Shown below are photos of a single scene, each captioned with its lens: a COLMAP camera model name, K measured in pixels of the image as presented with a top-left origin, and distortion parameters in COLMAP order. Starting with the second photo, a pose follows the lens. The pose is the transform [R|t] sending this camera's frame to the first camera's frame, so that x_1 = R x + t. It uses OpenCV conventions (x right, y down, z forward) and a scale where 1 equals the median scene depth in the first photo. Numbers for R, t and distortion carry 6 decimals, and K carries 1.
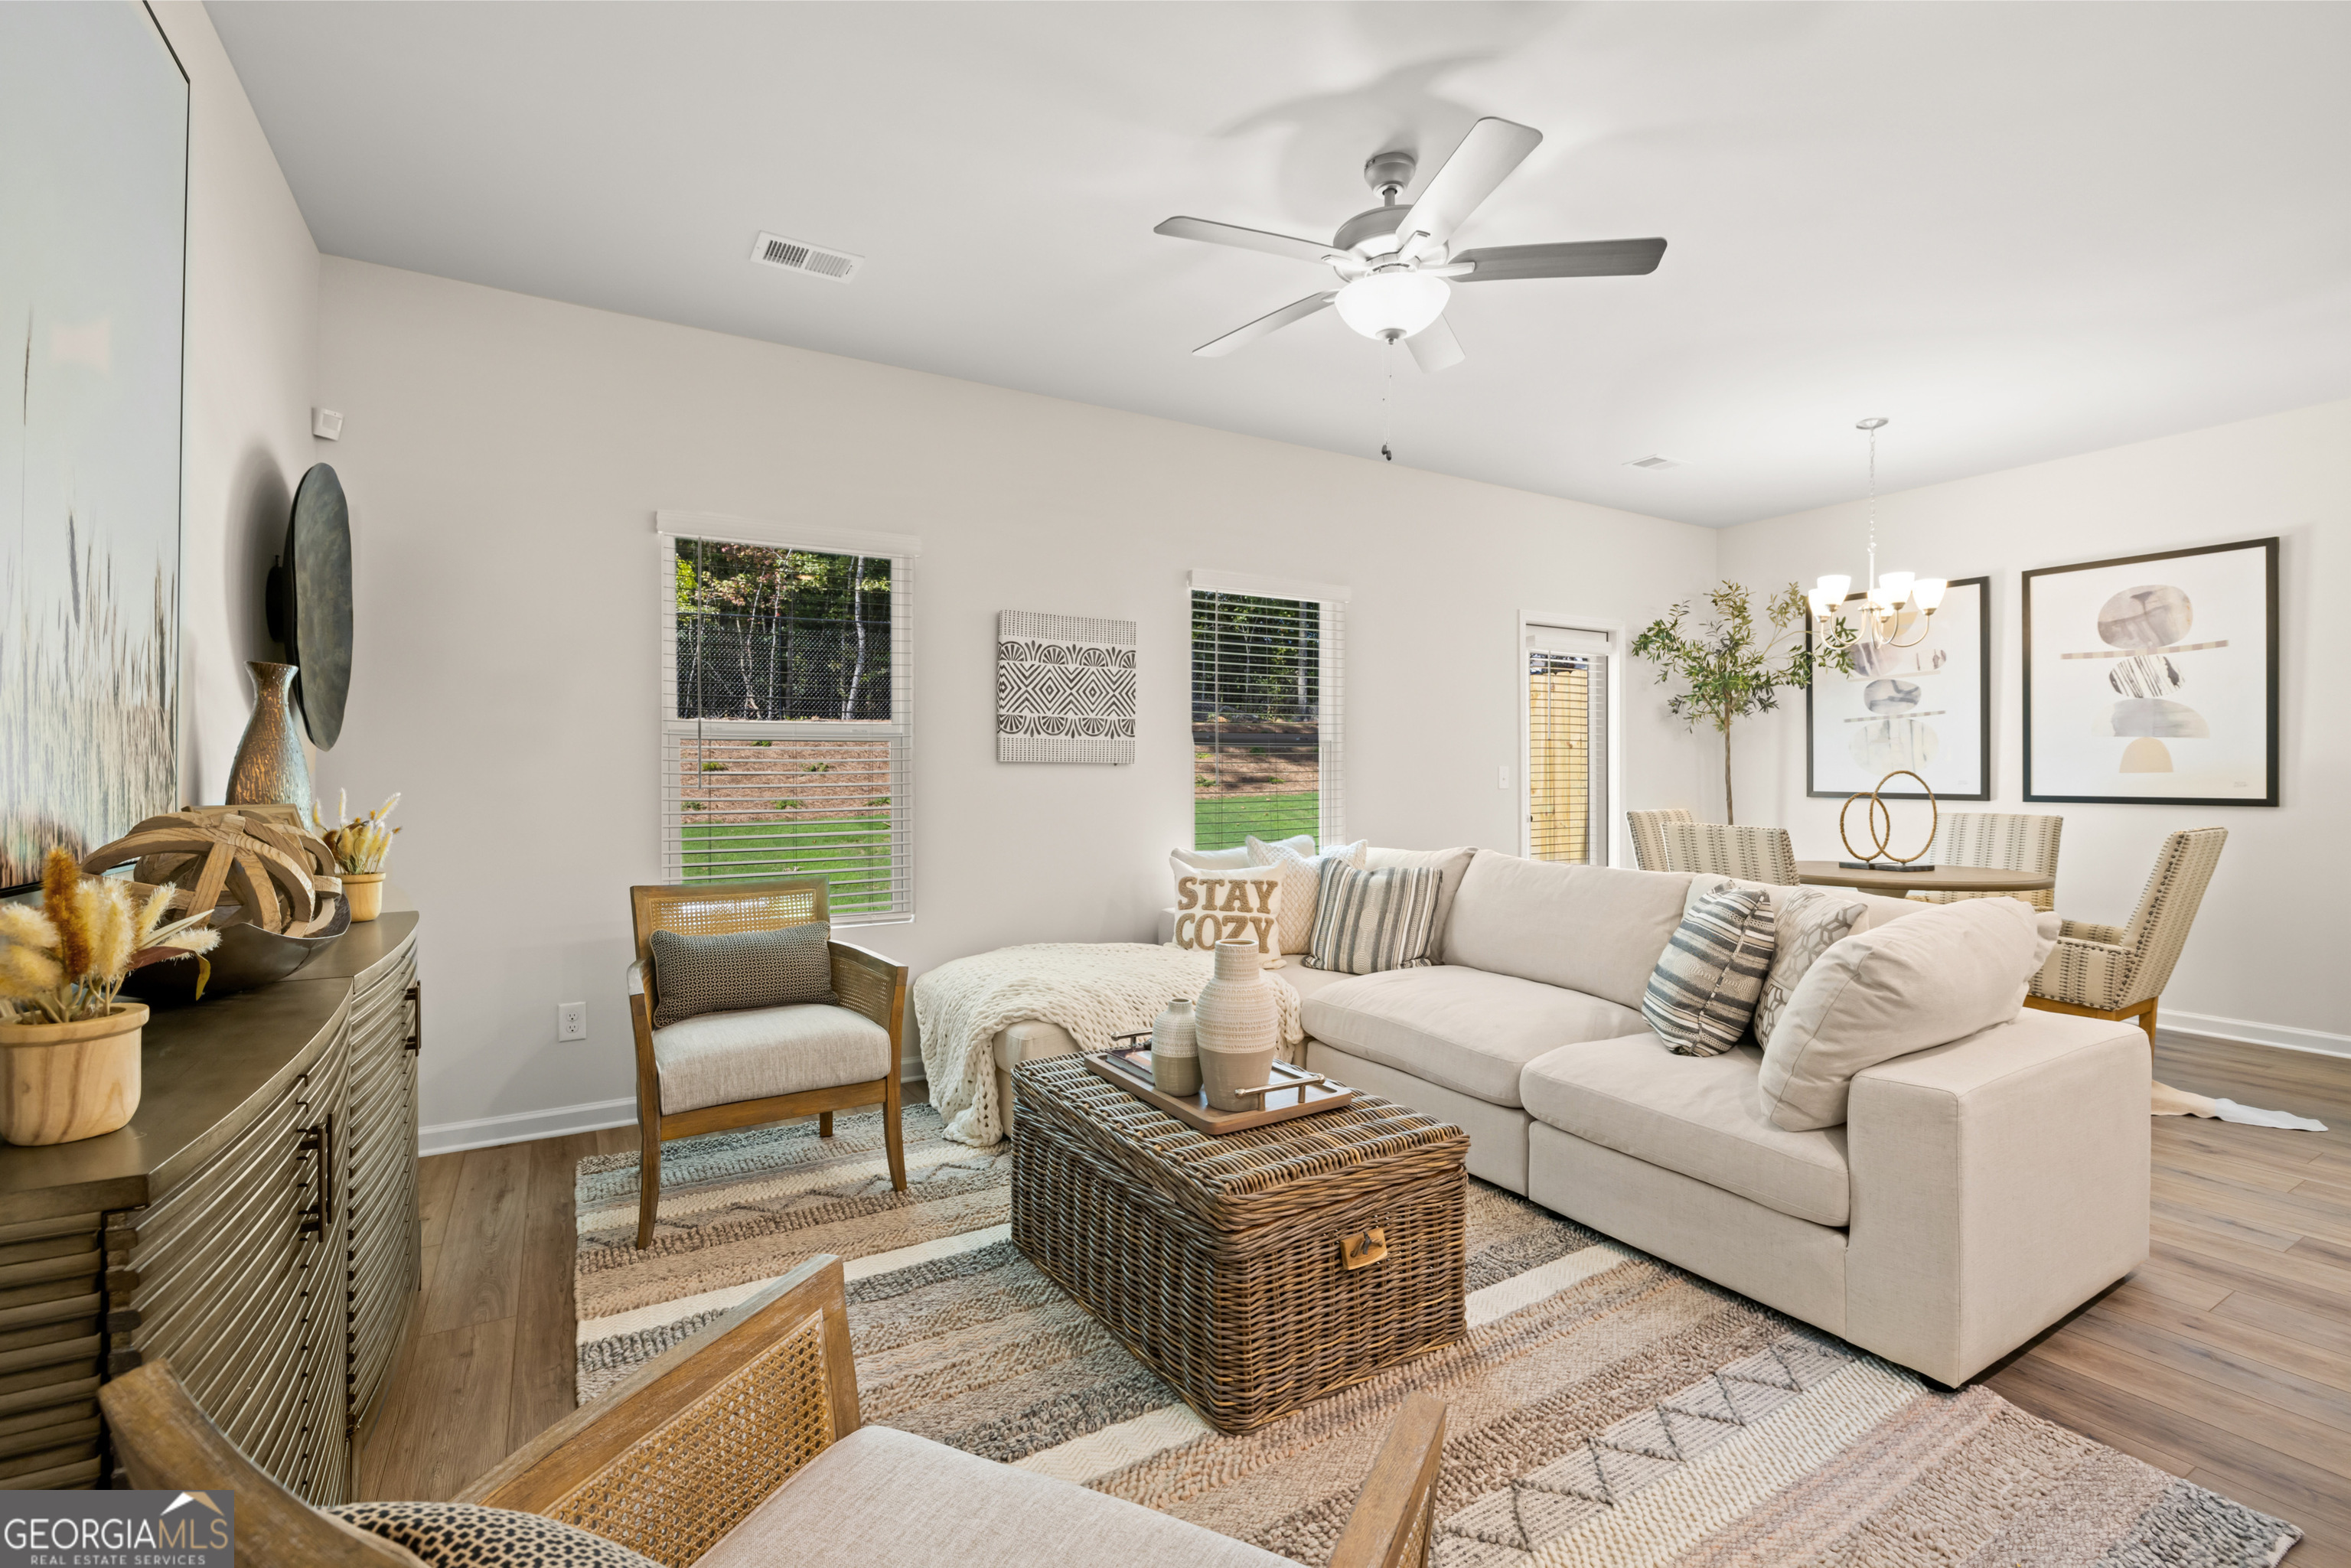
lens RADIAL K [[1044.2, 0, 1171.1], [0, 1044.2, 771.5], [0, 0, 1]] dist [-0.005125, 0.001794]
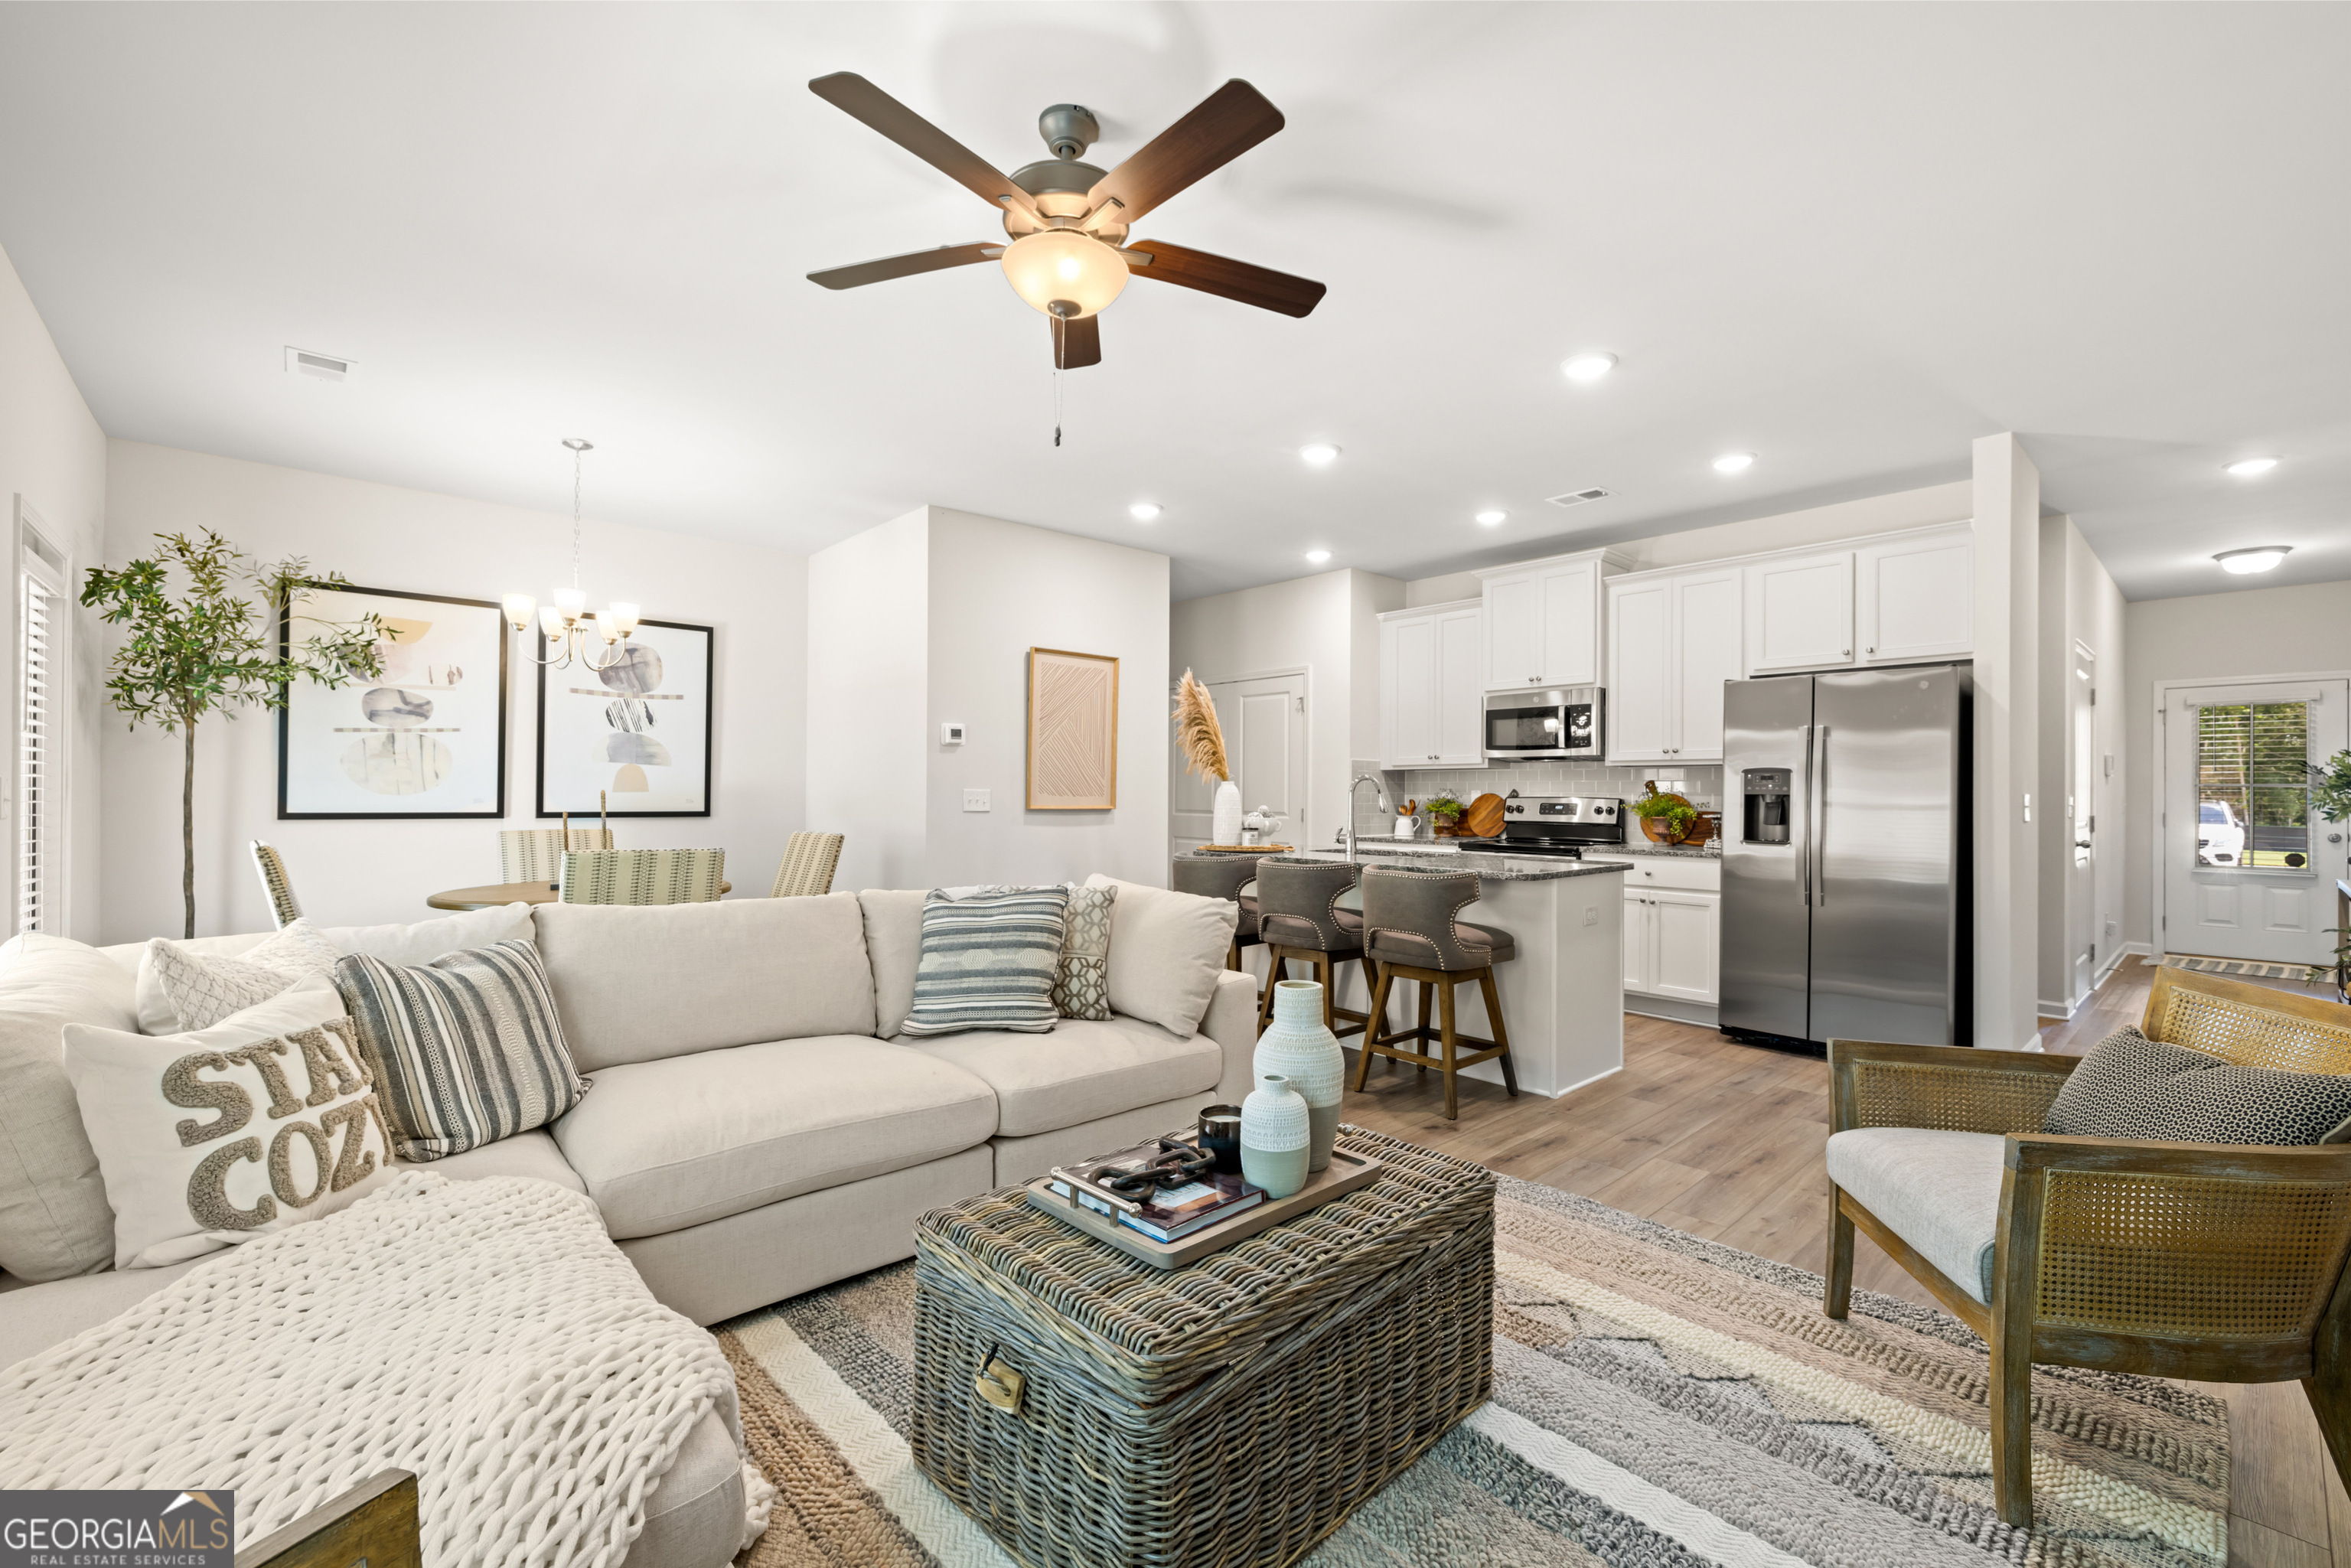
lens RADIAL K [[984.1, 0, 1179.8], [0, 984.1, 789.9], [0, 0, 1]] dist [0.002124, 0.000414]
pose [[-0.195528, 0.003364, 0.980692, -0.356165], [-0.008058, 0.999955, -0.005037, -0.001181], [-0.980665, -0.008887, -0.195492, 0.594857]]
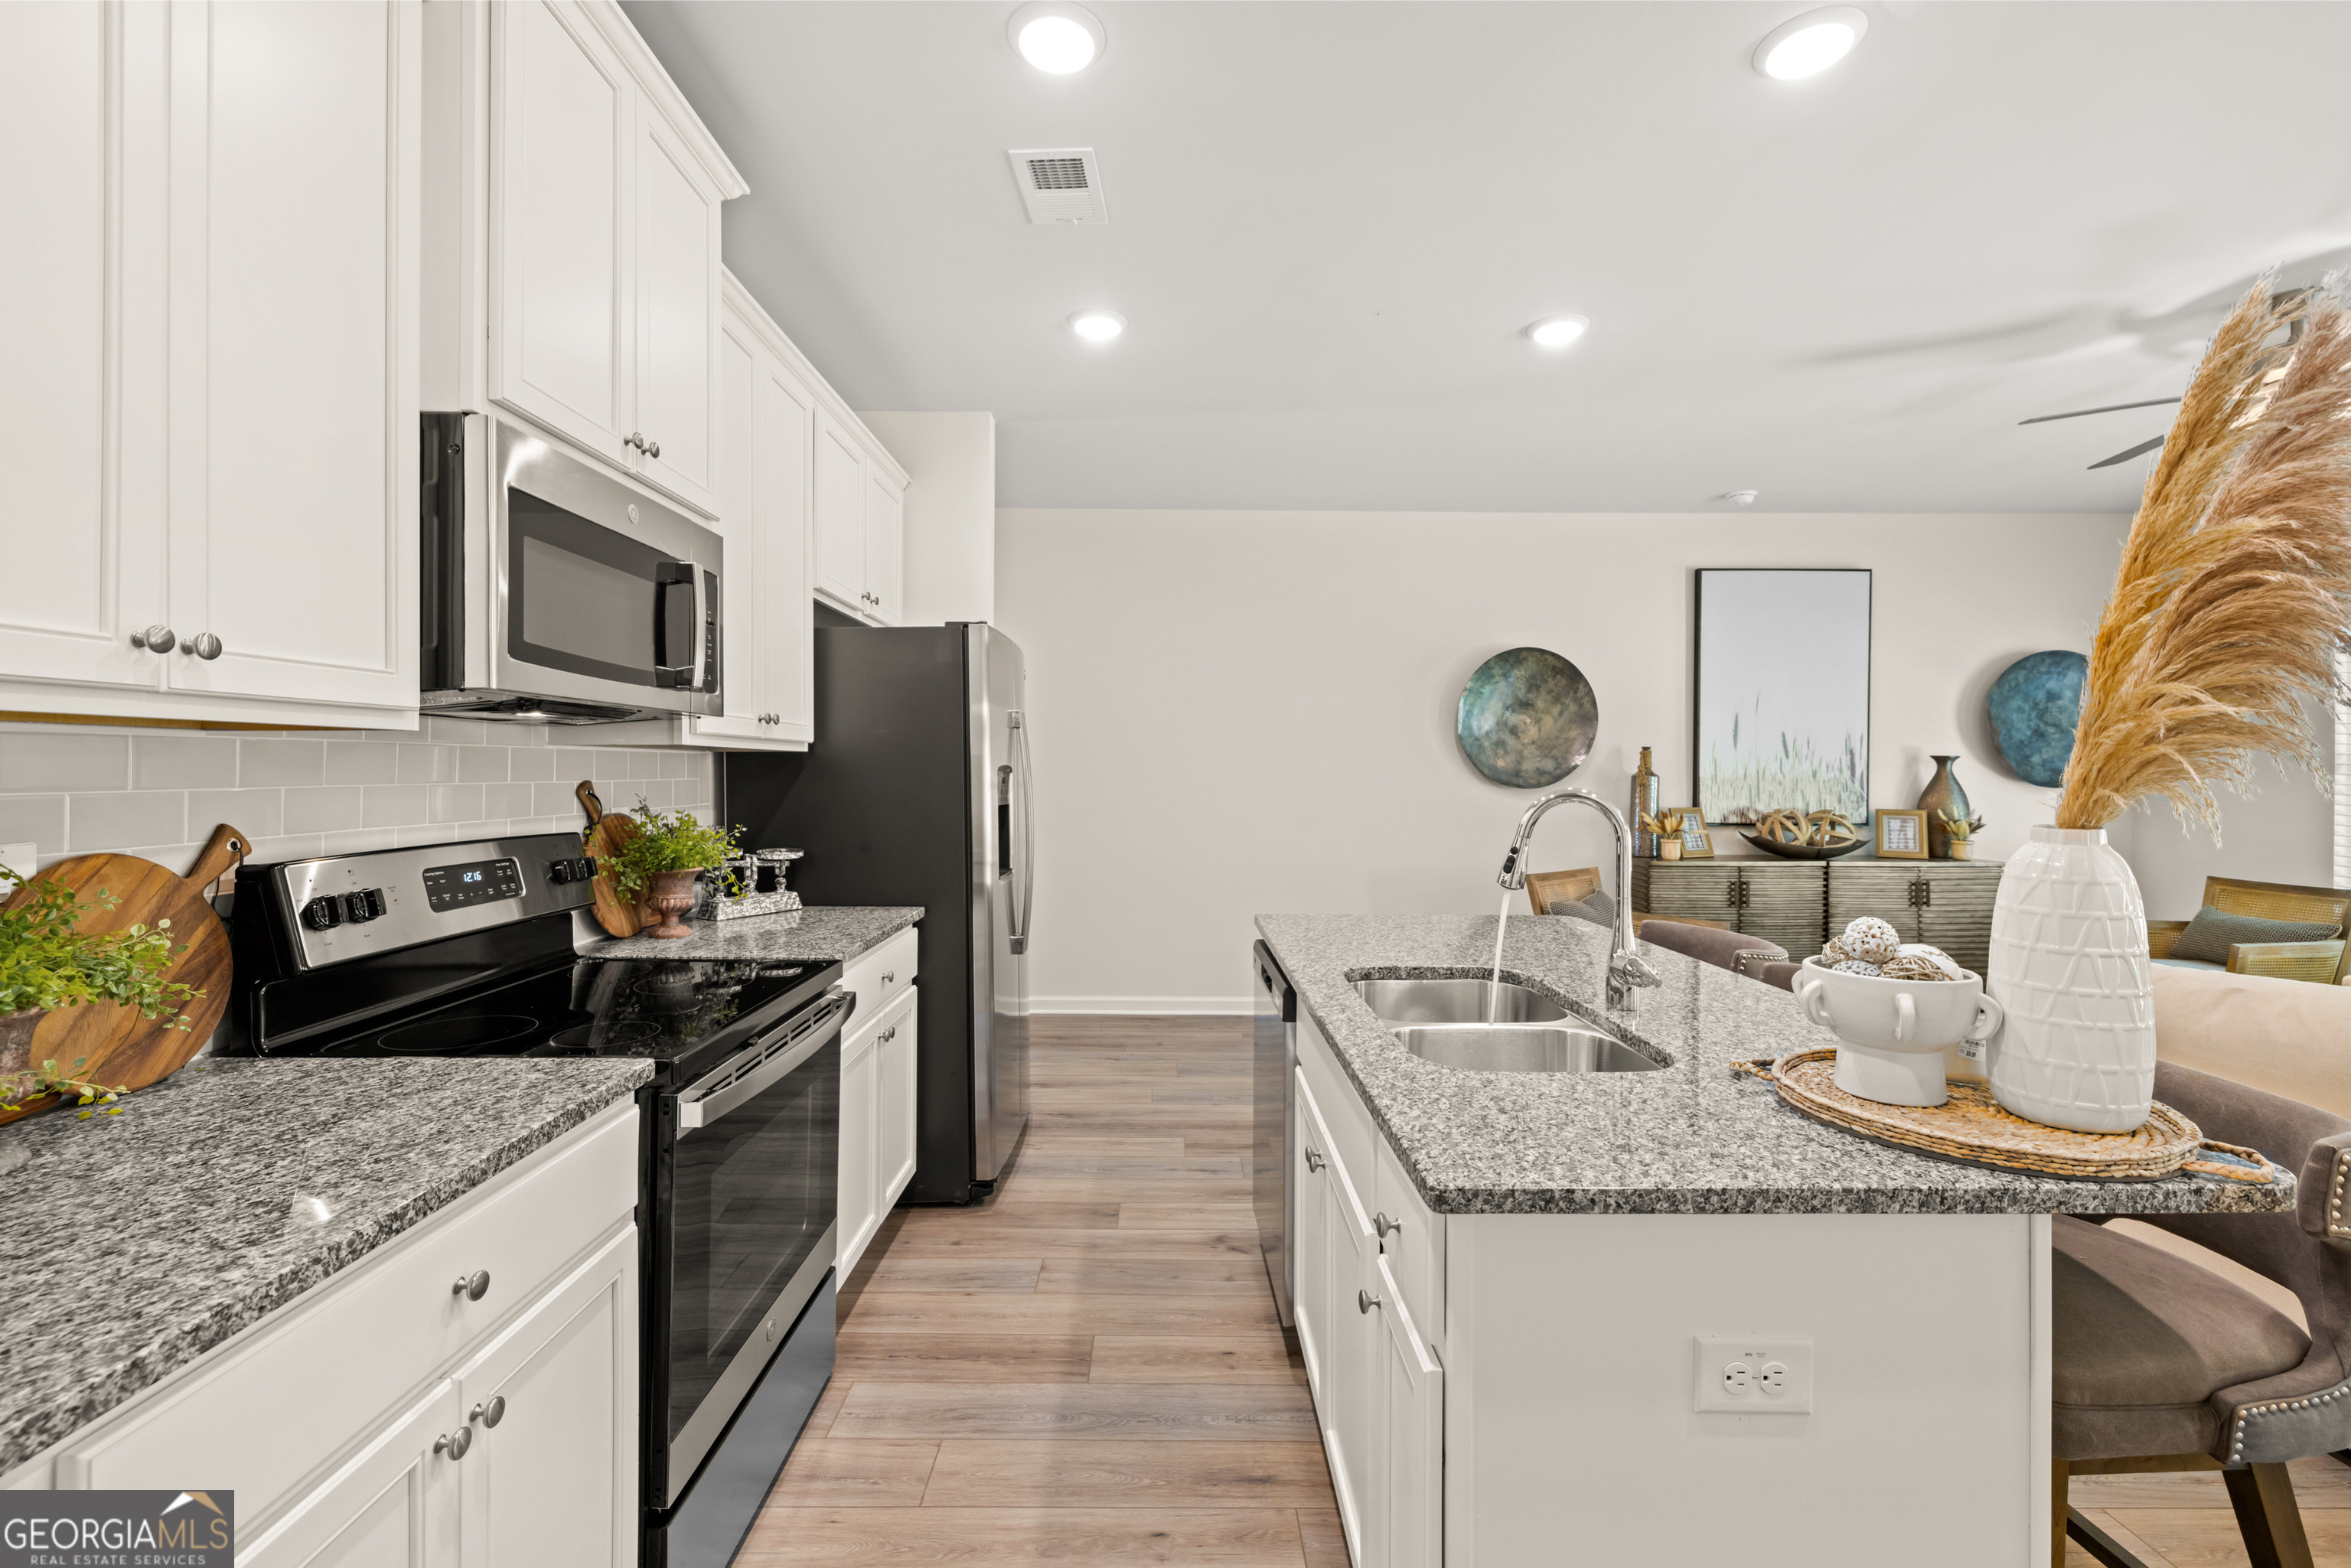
lens RADIAL K [[984.1, 0, 1170.5], [0, 984.1, 775.7], [0, 0, 1]] dist [0.002124, 0.000414]
pose [[-0.512683, 0.003847, -0.858569, 0.999939], [0.000355, 0.999991, 0.004268, -0.028638], [0.858578, 0.001884, -0.512679, 0.270222]]
